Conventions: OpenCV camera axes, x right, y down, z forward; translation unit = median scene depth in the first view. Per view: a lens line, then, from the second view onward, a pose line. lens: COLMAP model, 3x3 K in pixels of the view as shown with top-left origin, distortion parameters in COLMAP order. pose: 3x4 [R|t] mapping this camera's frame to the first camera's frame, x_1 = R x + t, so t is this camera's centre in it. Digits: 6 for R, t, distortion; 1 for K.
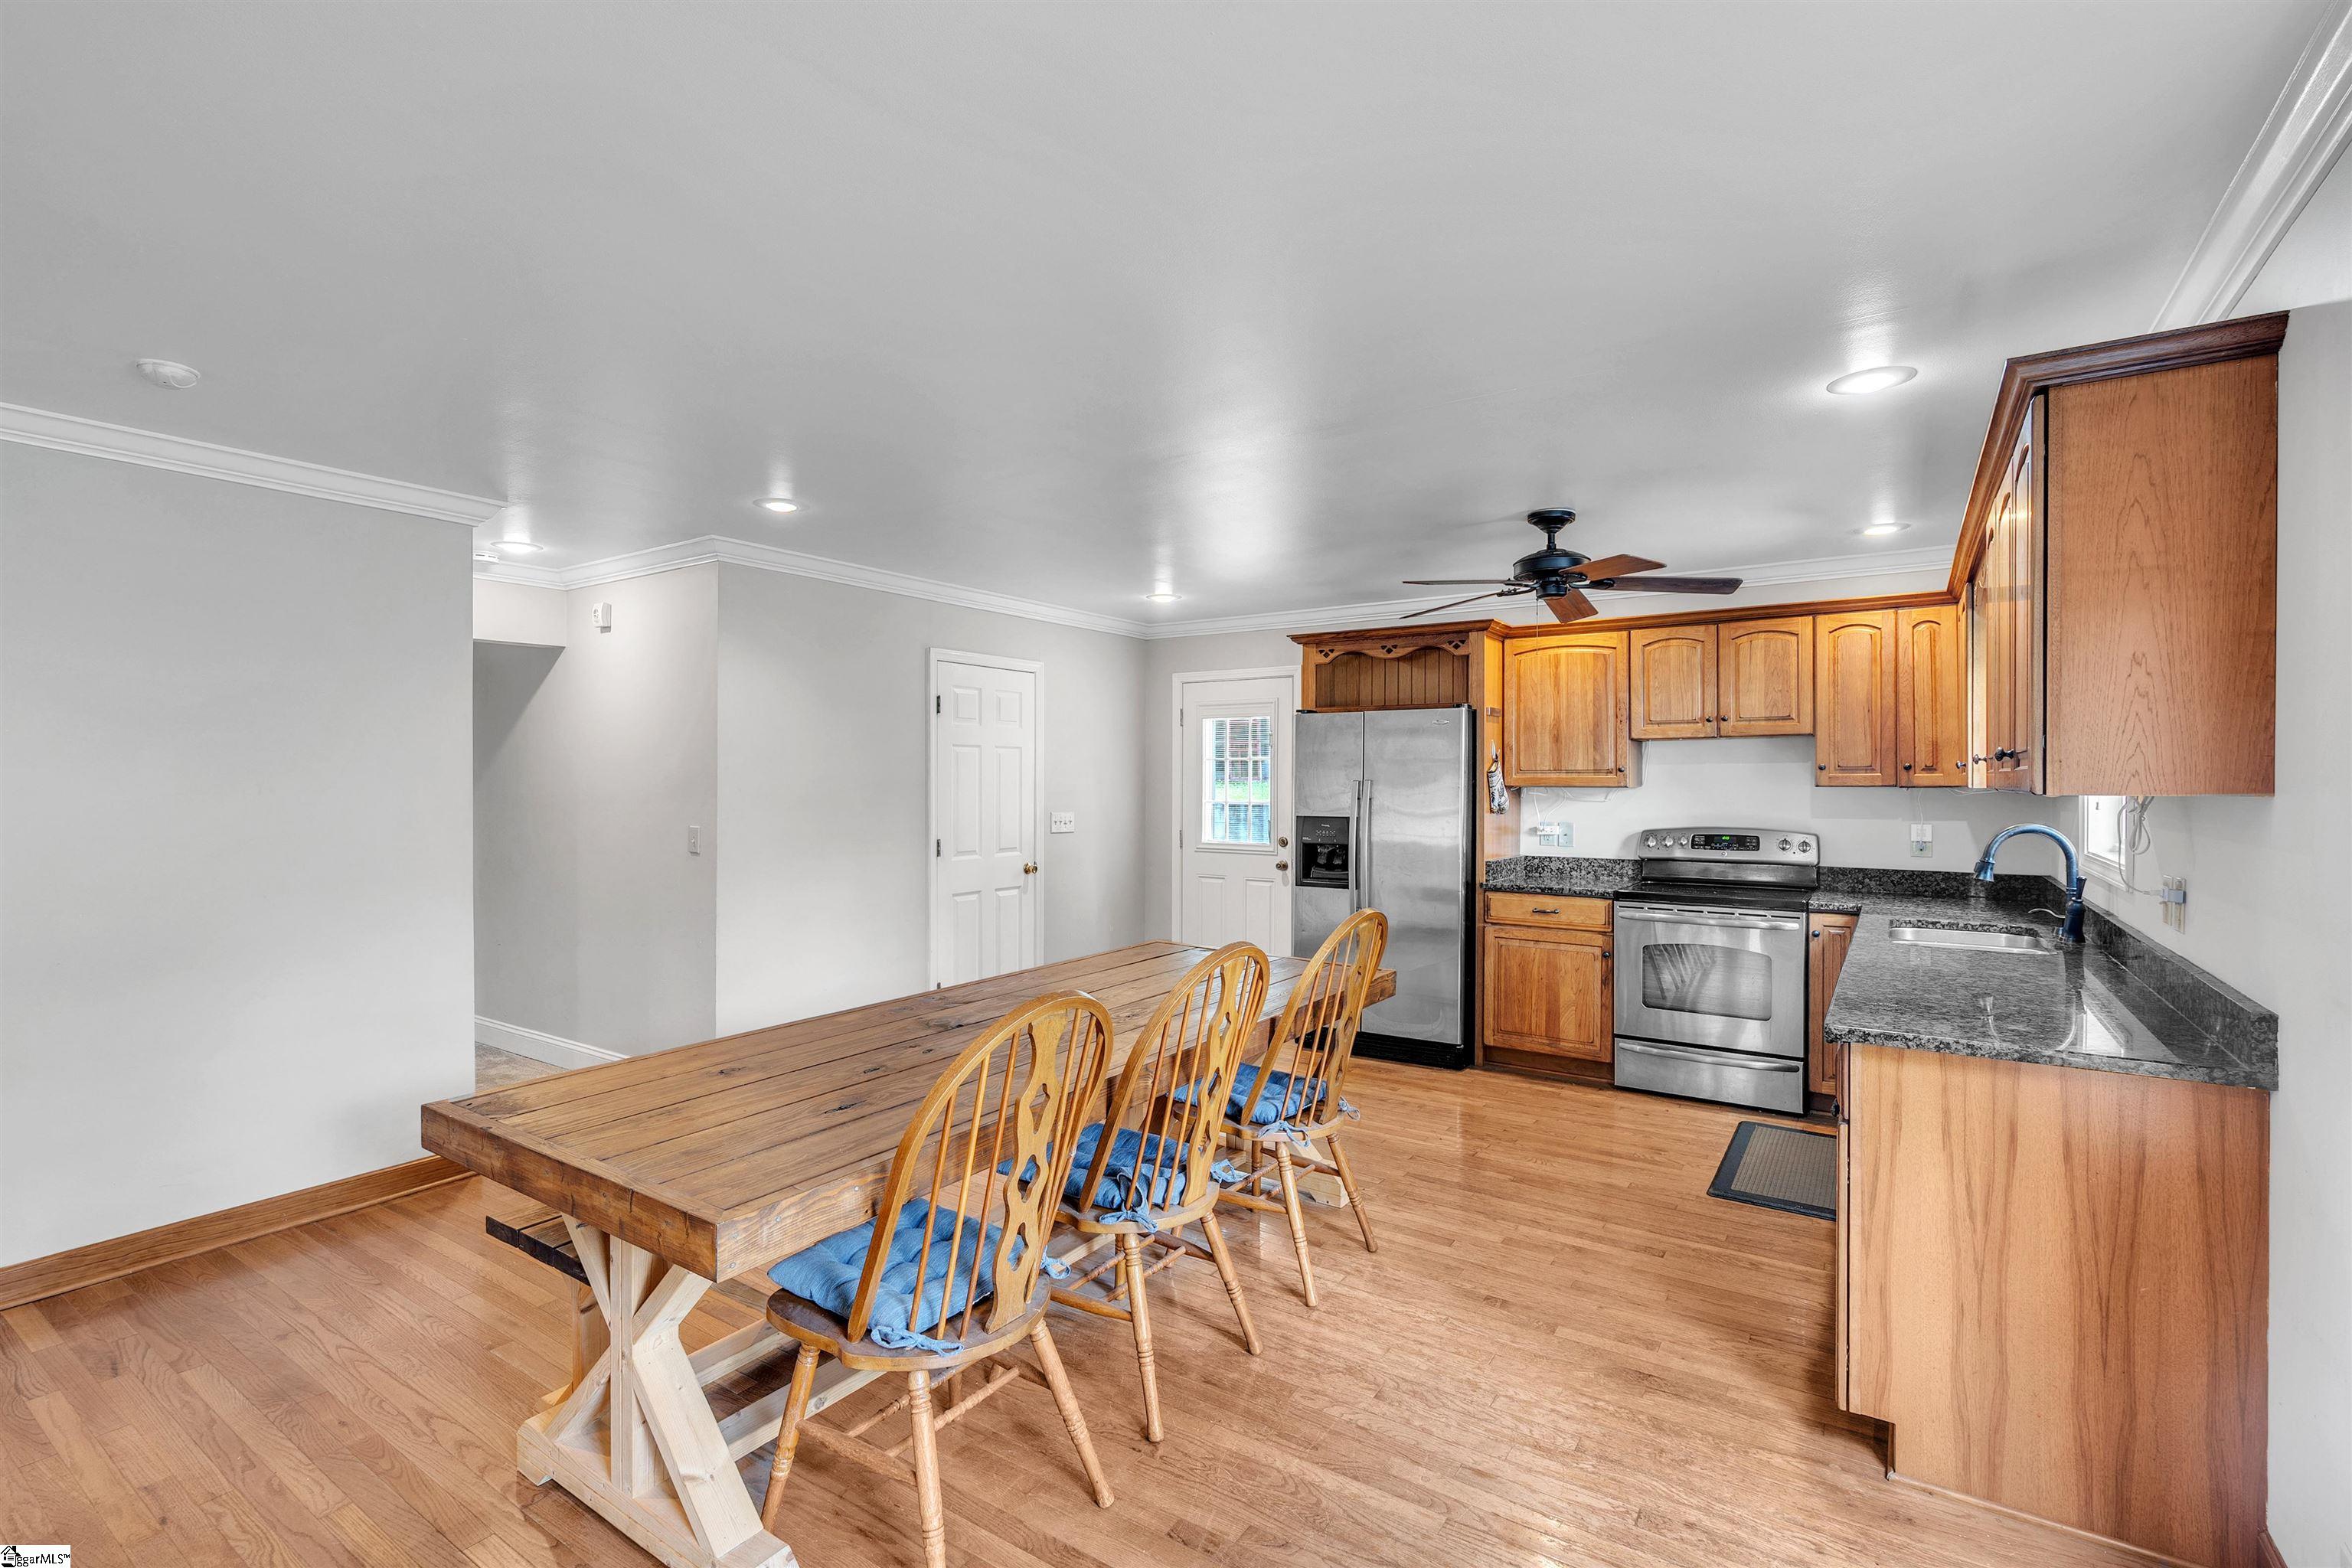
lens RADIAL K [[1069.6, 0, 1174.1], [0, 1069.6, 785.5], [0, 0, 1]] dist [-0.008229, 0.004731]
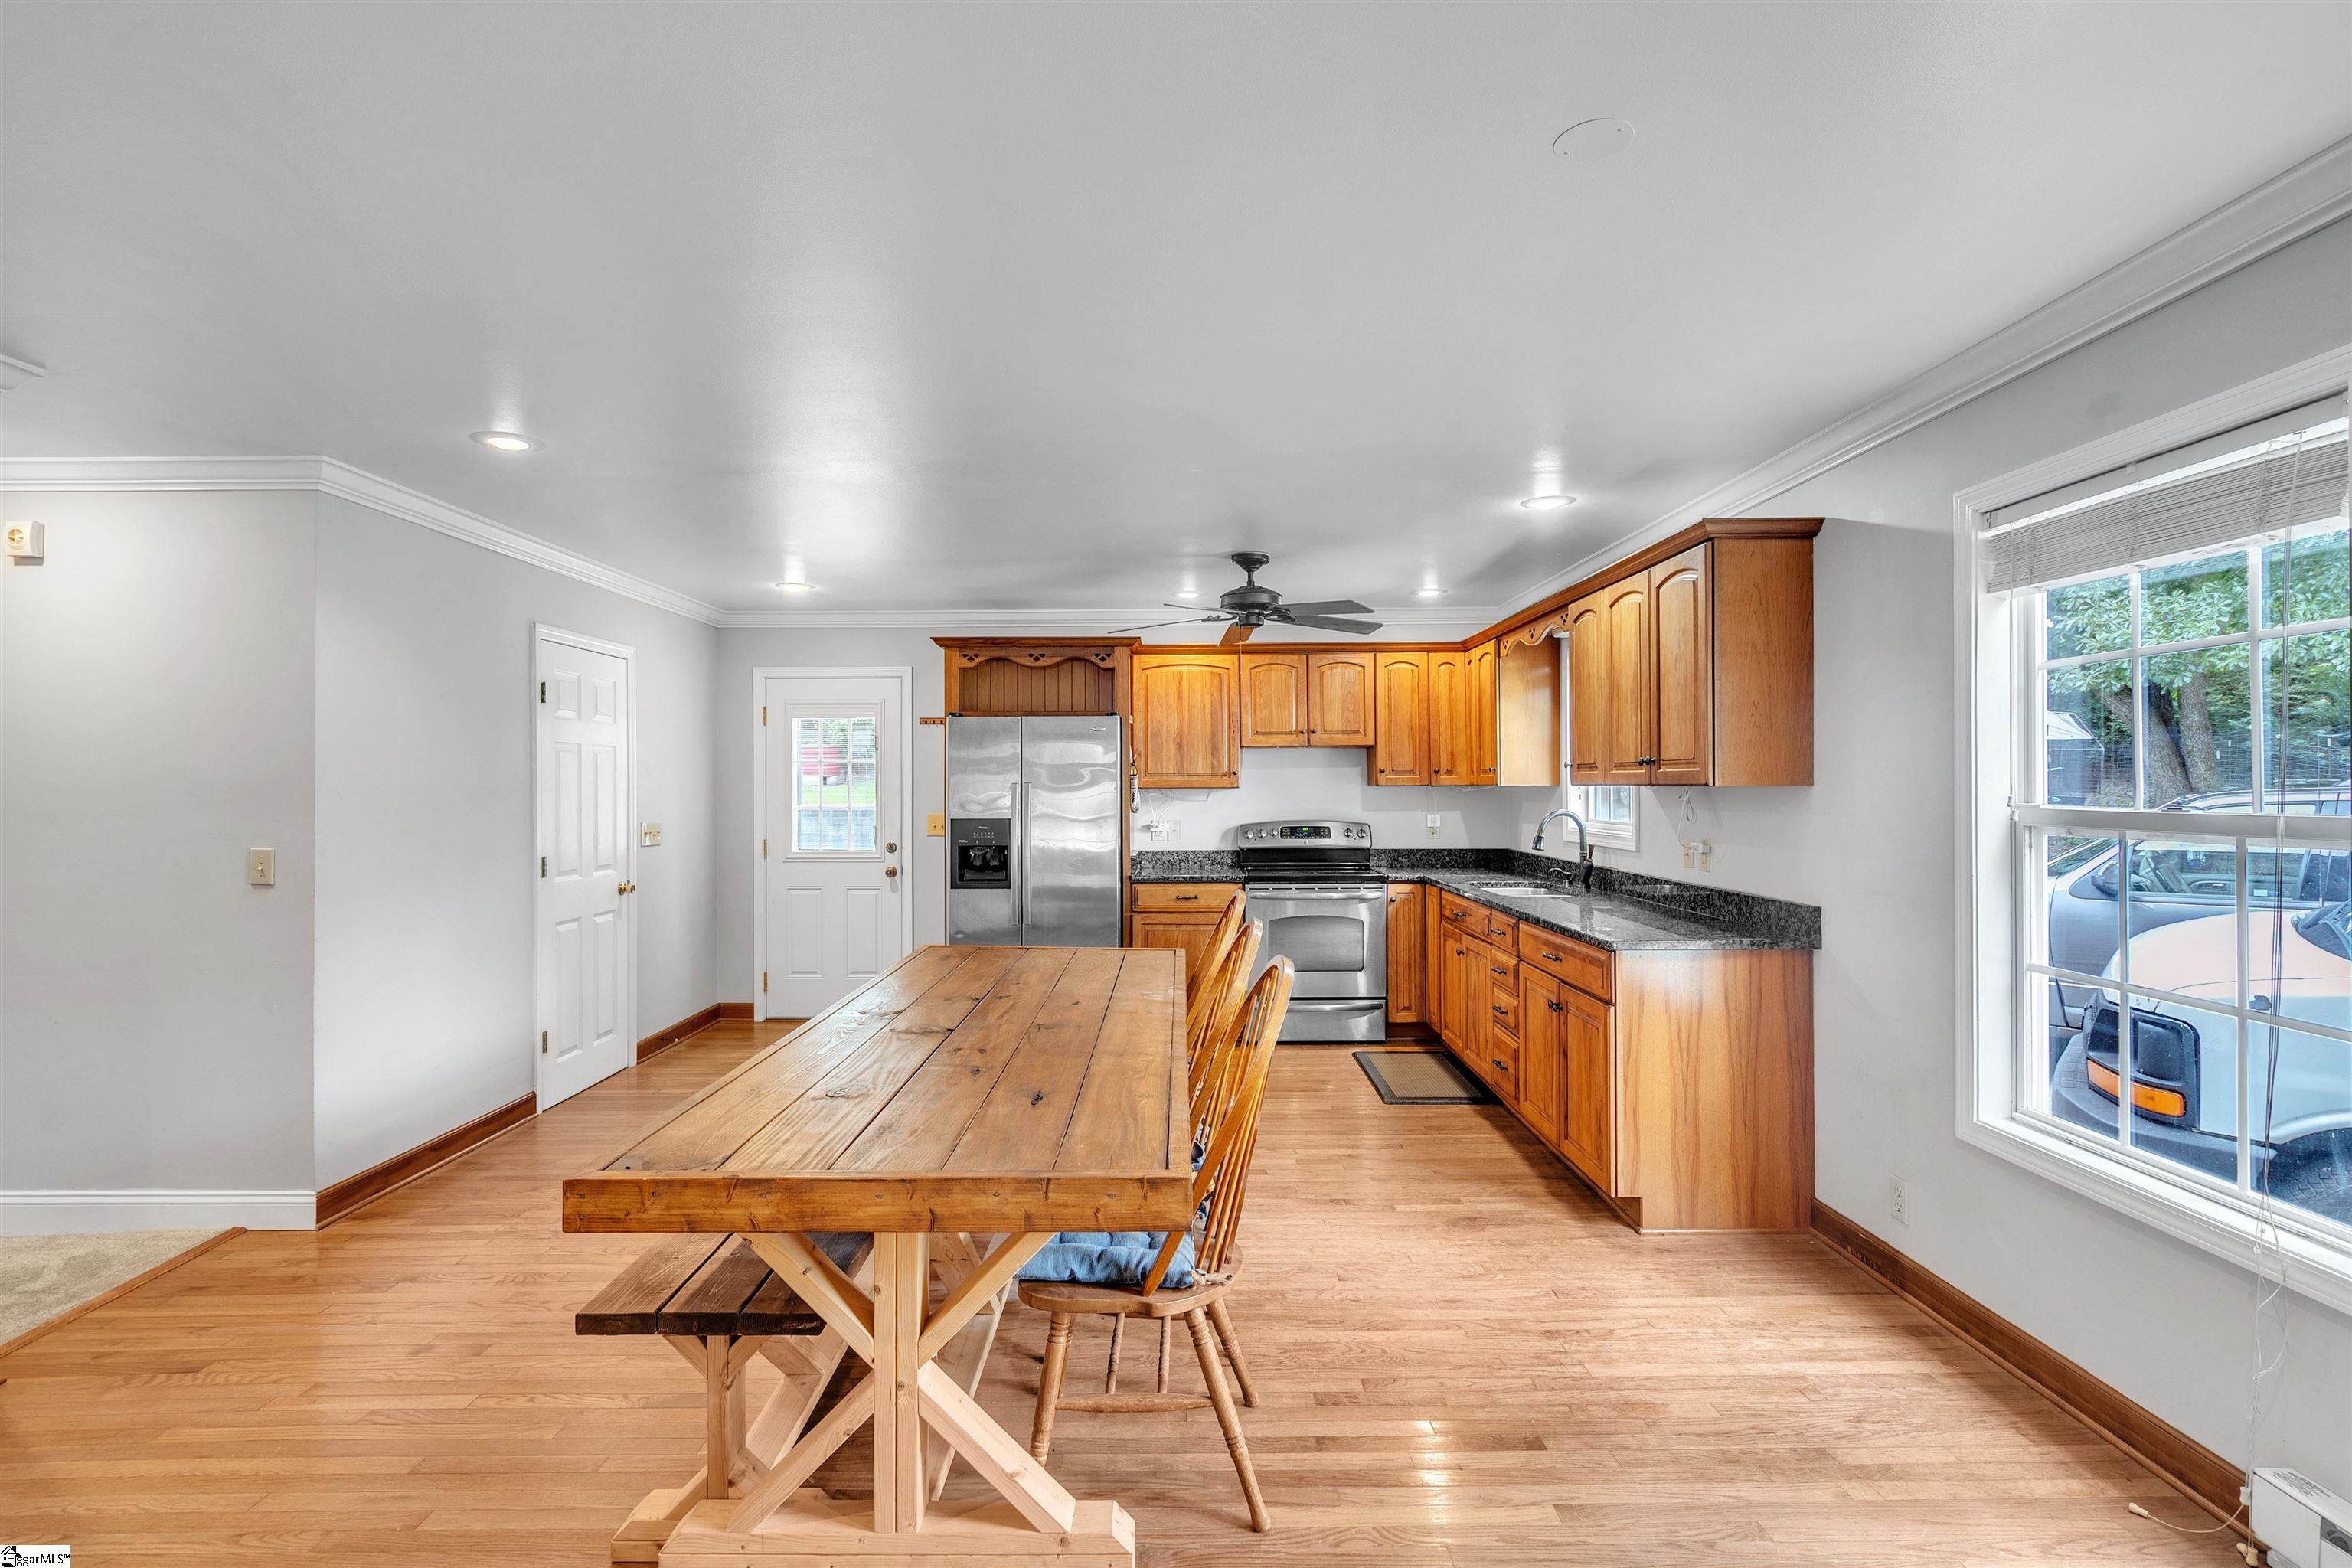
lens RADIAL K [[1127.1, 0, 1176.0], [0, 1127.1, 784.0], [0, 0, 1]] dist [-0.003213, 0.000820]
pose [[0.827816, -0.003832, 0.560986, -0.331986], [0.008089, 0.999954, -0.005105, 0.003053], [-0.560941, 0.008764, 0.827810, 0.012700]]
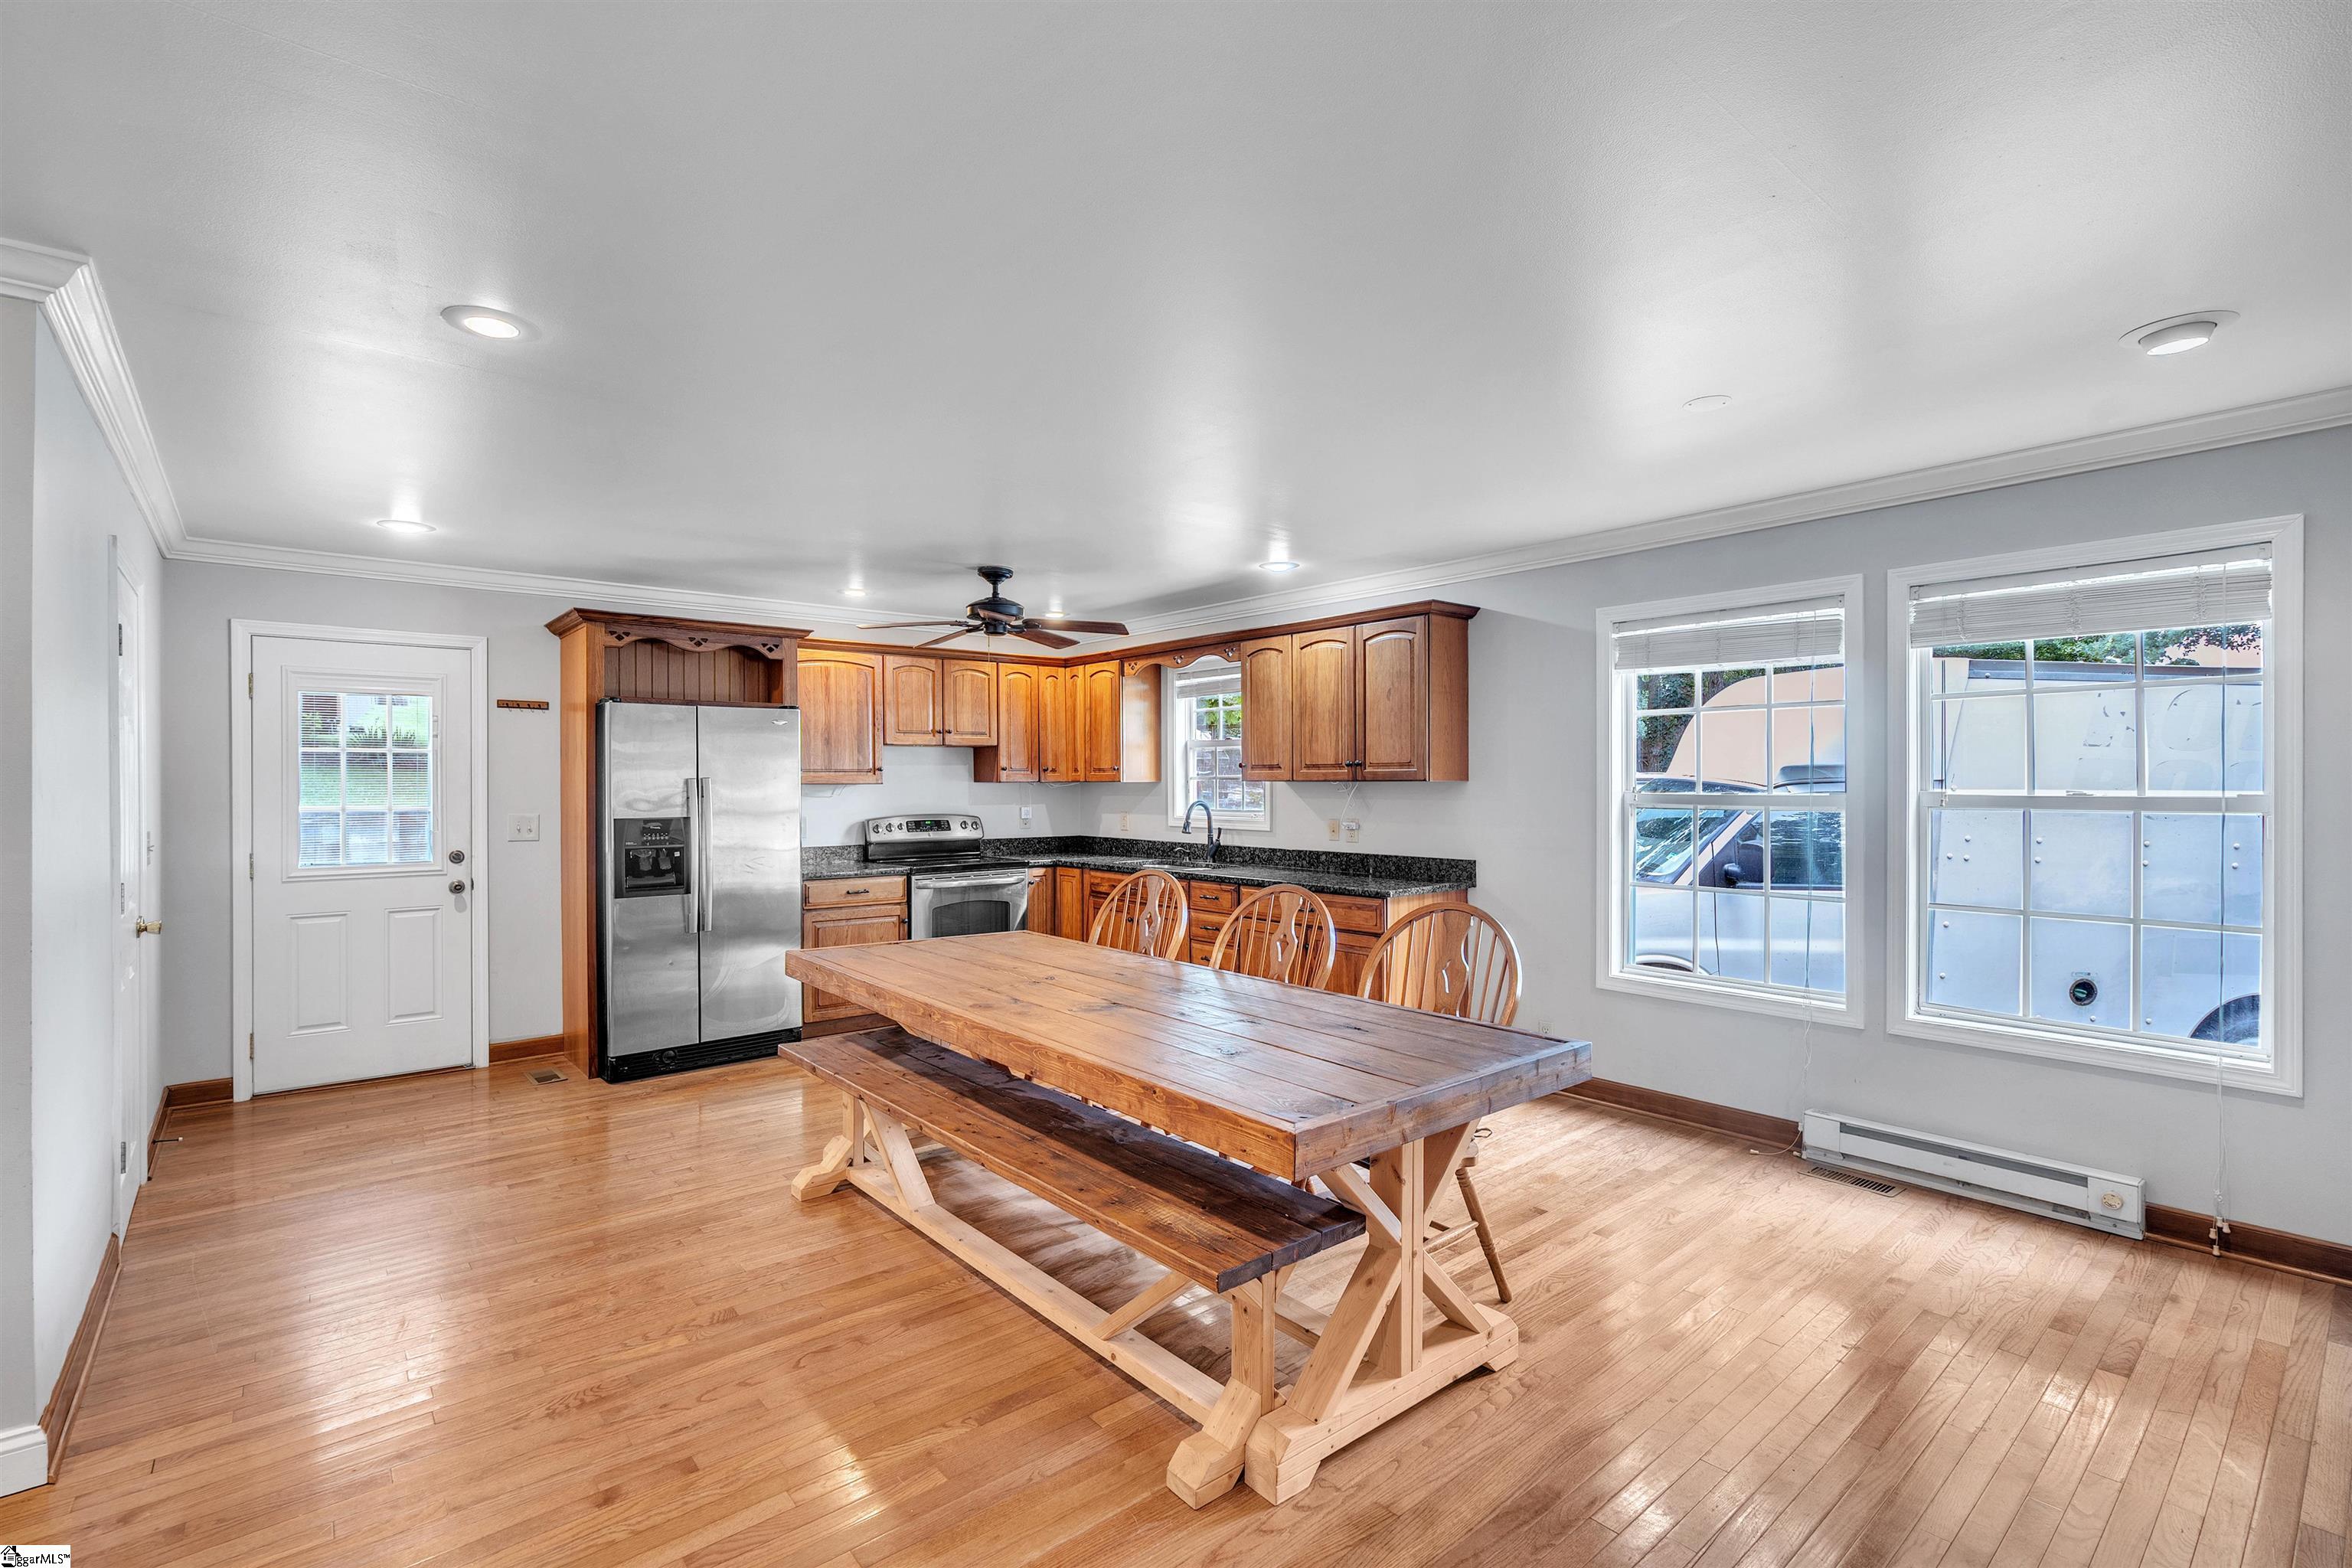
lens RADIAL K [[1069.6, 0, 1174.1], [0, 1069.6, 785.5], [0, 0, 1]] dist [-0.008229, 0.004731]
pose [[0.272450, -0.005680, 0.962153, -0.660938], [0.008238, 0.999960, 0.003570, 0.001847], [-0.962135, 0.006953, 0.272485, 0.354848]]
